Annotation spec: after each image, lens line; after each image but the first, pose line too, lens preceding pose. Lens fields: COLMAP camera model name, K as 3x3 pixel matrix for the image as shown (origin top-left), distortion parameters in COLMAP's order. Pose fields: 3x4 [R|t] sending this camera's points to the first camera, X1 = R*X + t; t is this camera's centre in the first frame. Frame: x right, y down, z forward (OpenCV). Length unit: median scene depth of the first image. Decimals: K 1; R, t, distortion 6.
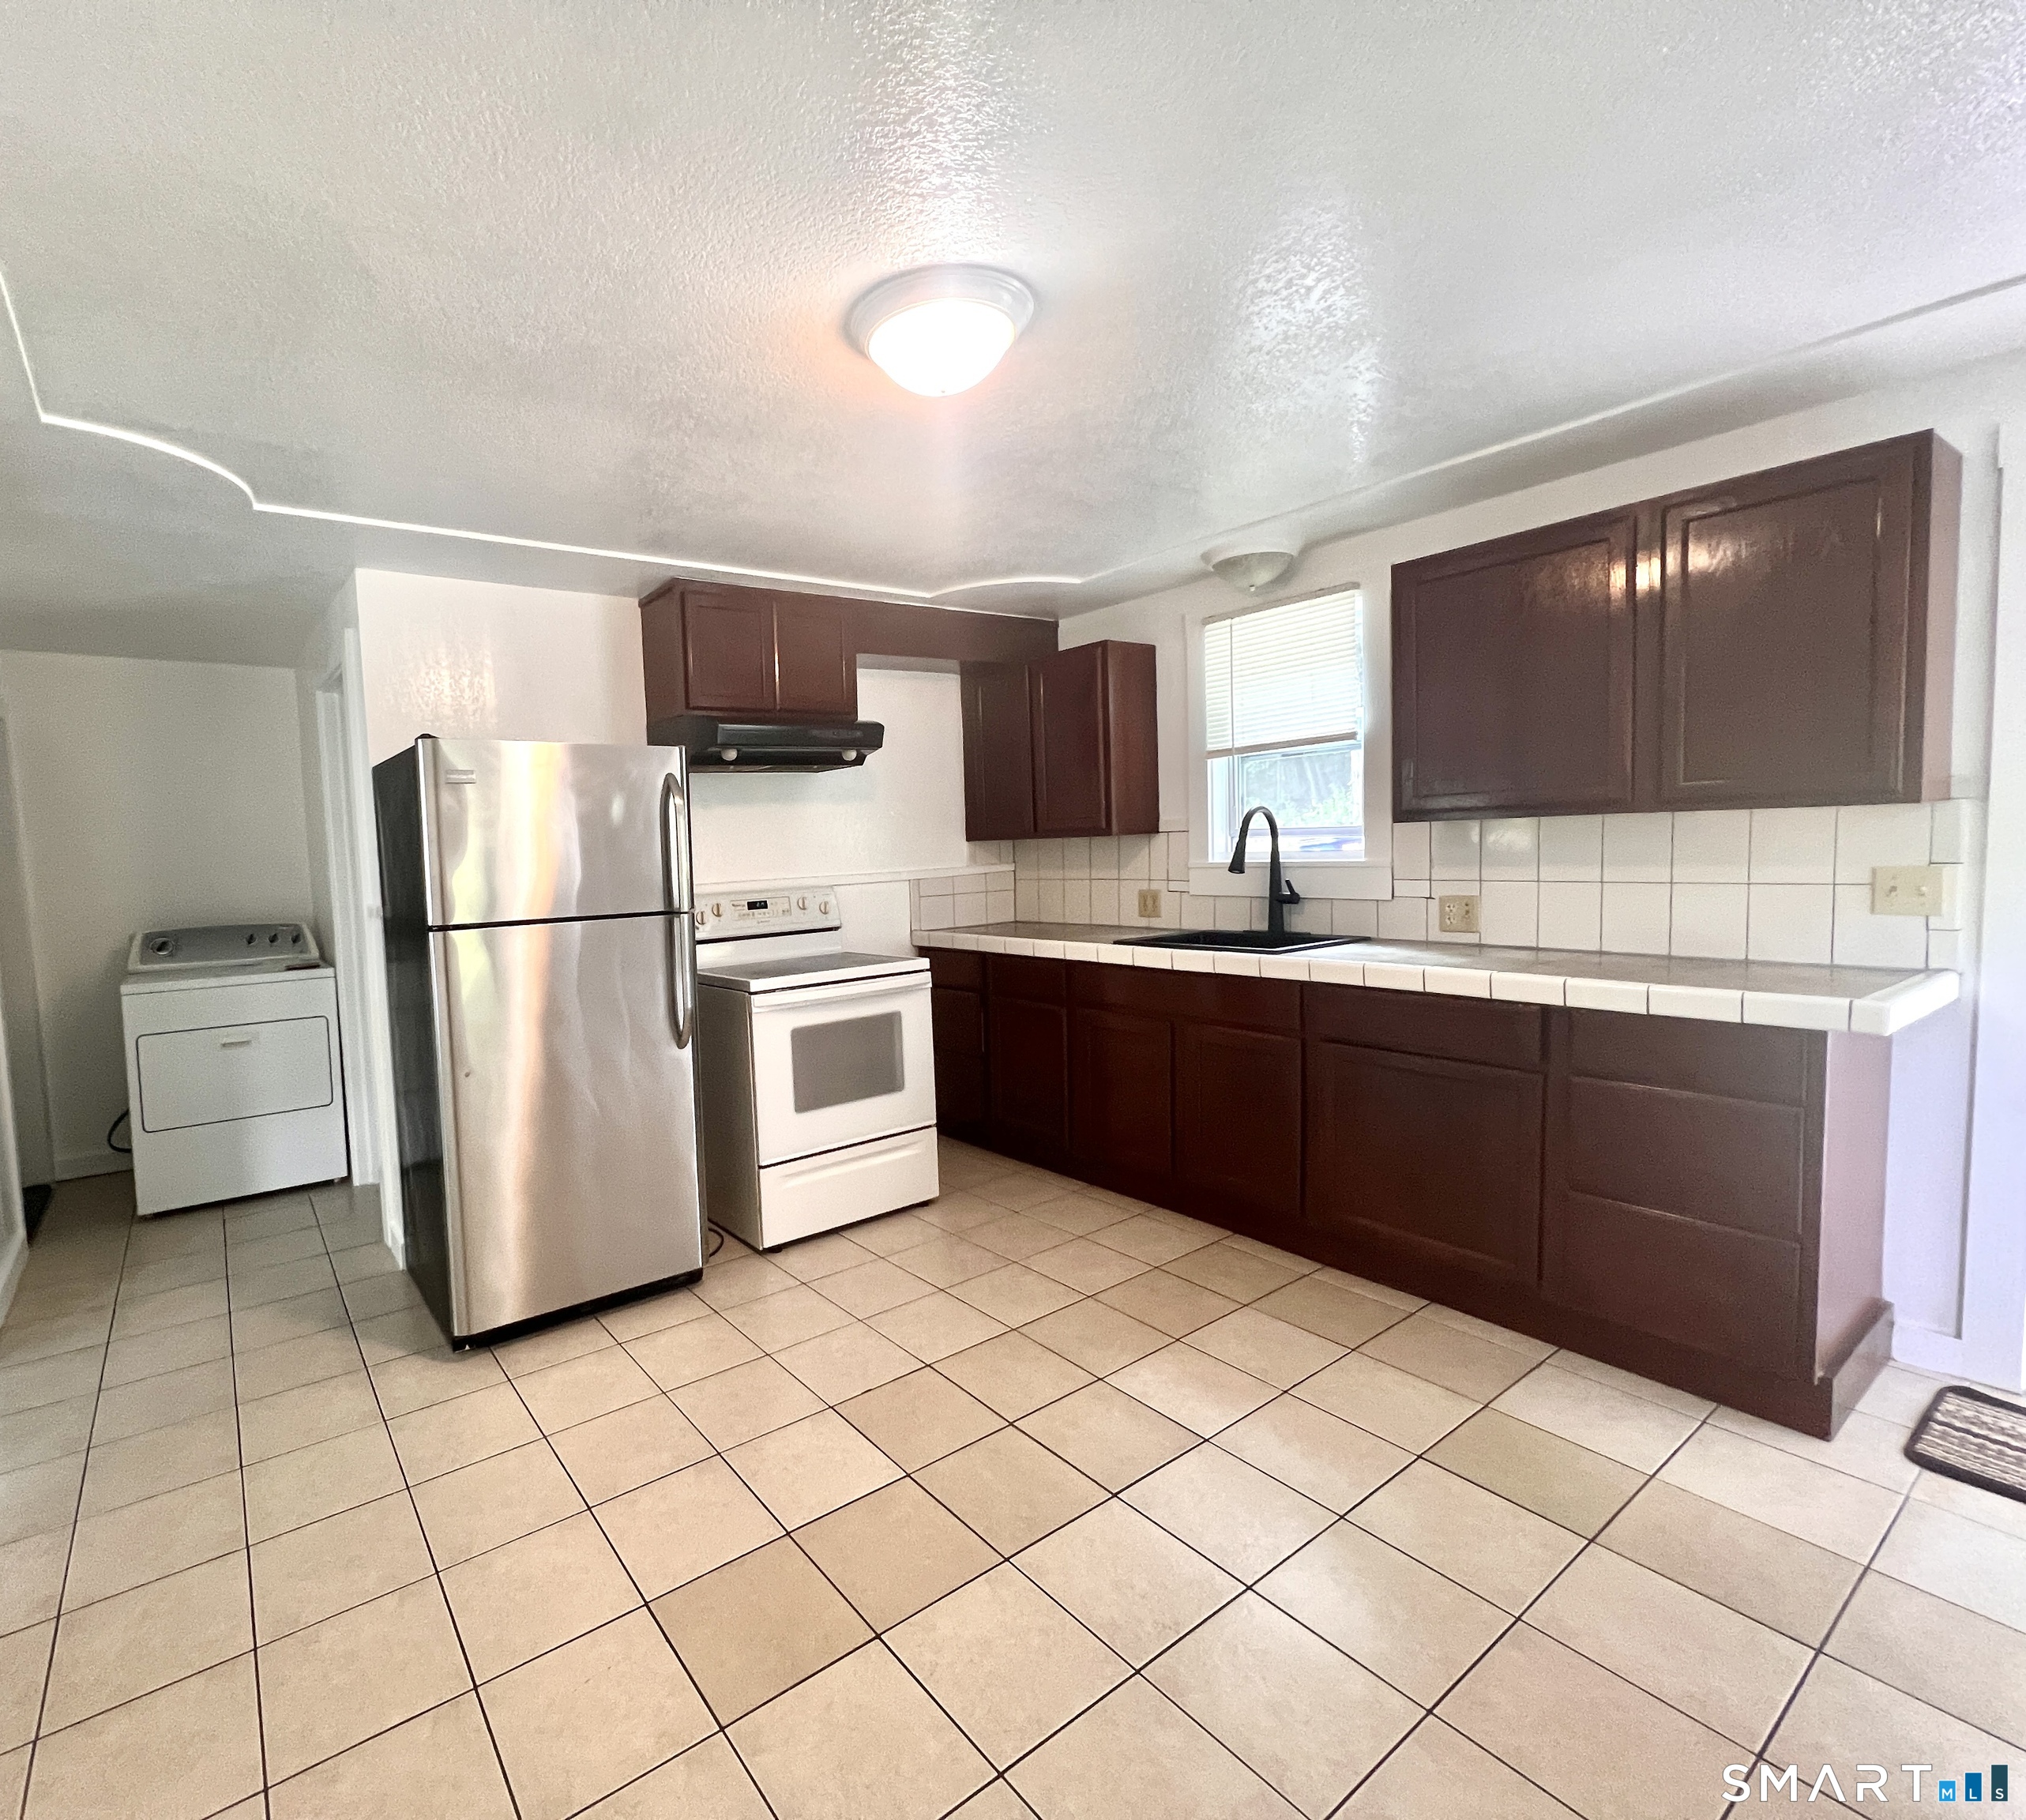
lens RADIAL K [[841.8, 0, 1007.6], [0, 841.8, 892.8], [0, 0, 1]] dist [-0.003100, 0.000278]
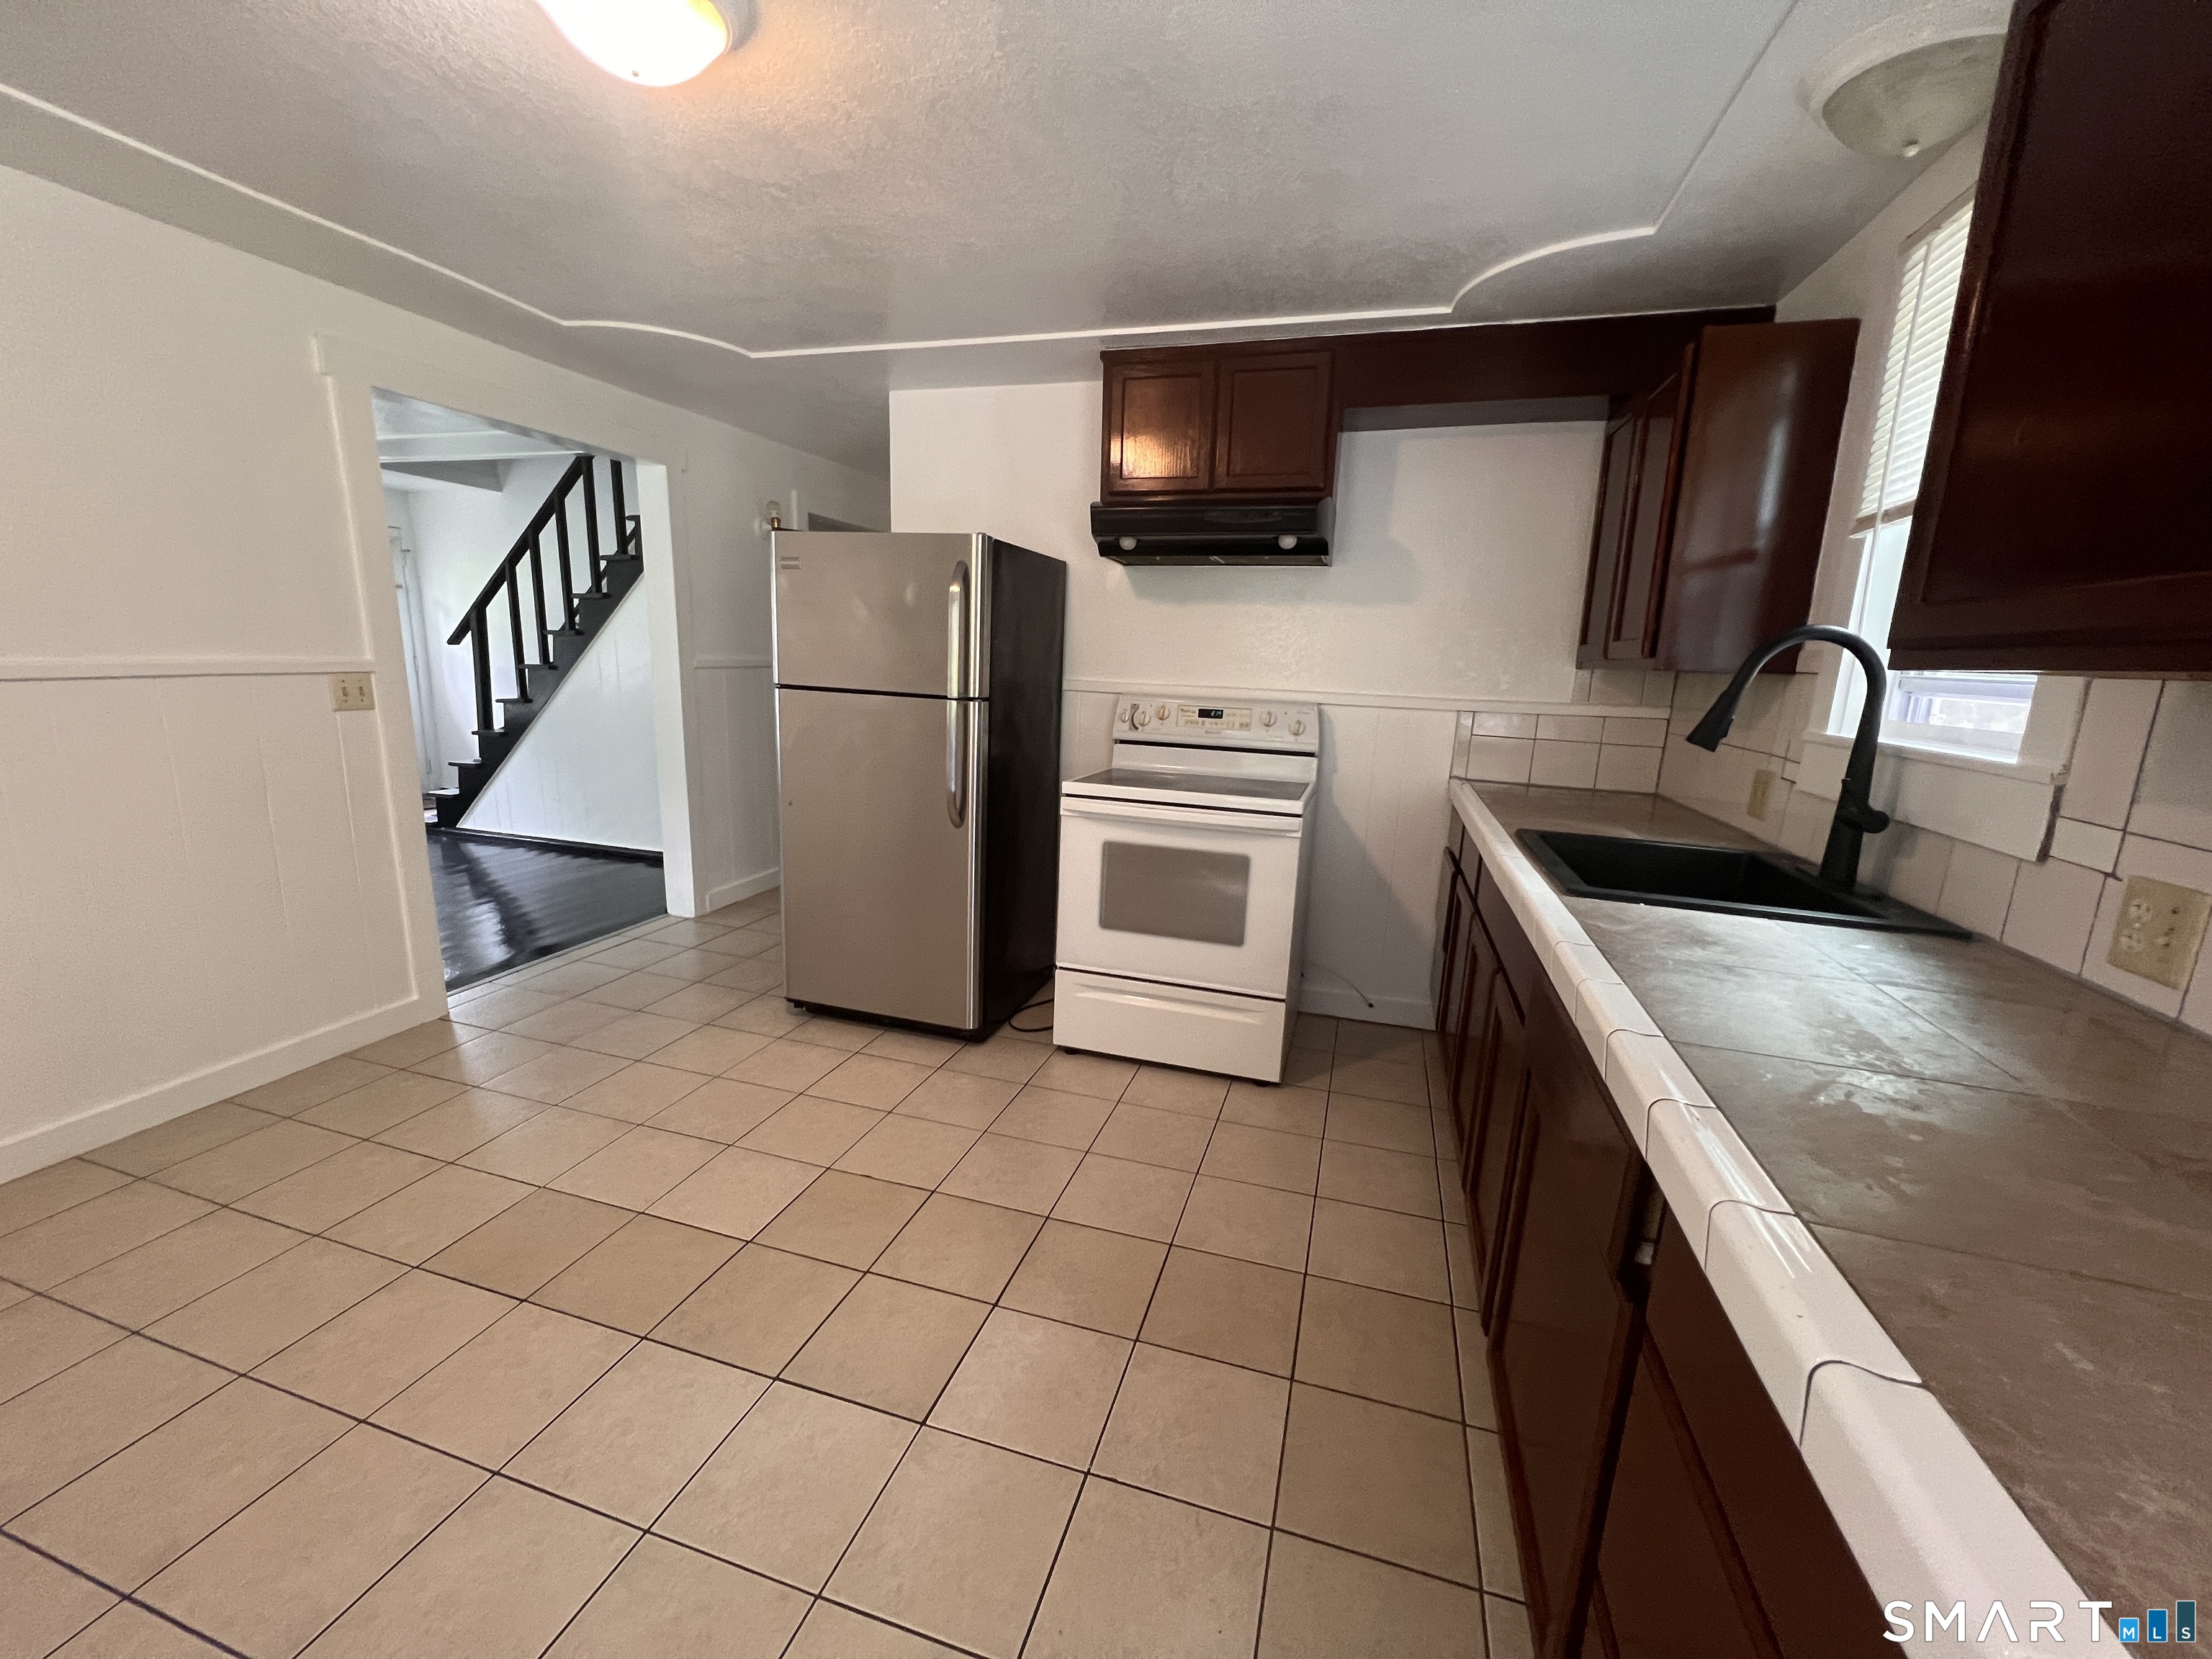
lens RADIAL K [[891.3, 0, 1102.9], [0, 891.3, 832.1], [0, 0, 1]] dist [-0.004544, -0.000618]
pose [[0.636717, 0.216605, -0.740050, 0.478657], [-0.113376, 0.975603, 0.188003, -0.036492], [0.762717, -0.035801, 0.645740, 0.348684]]
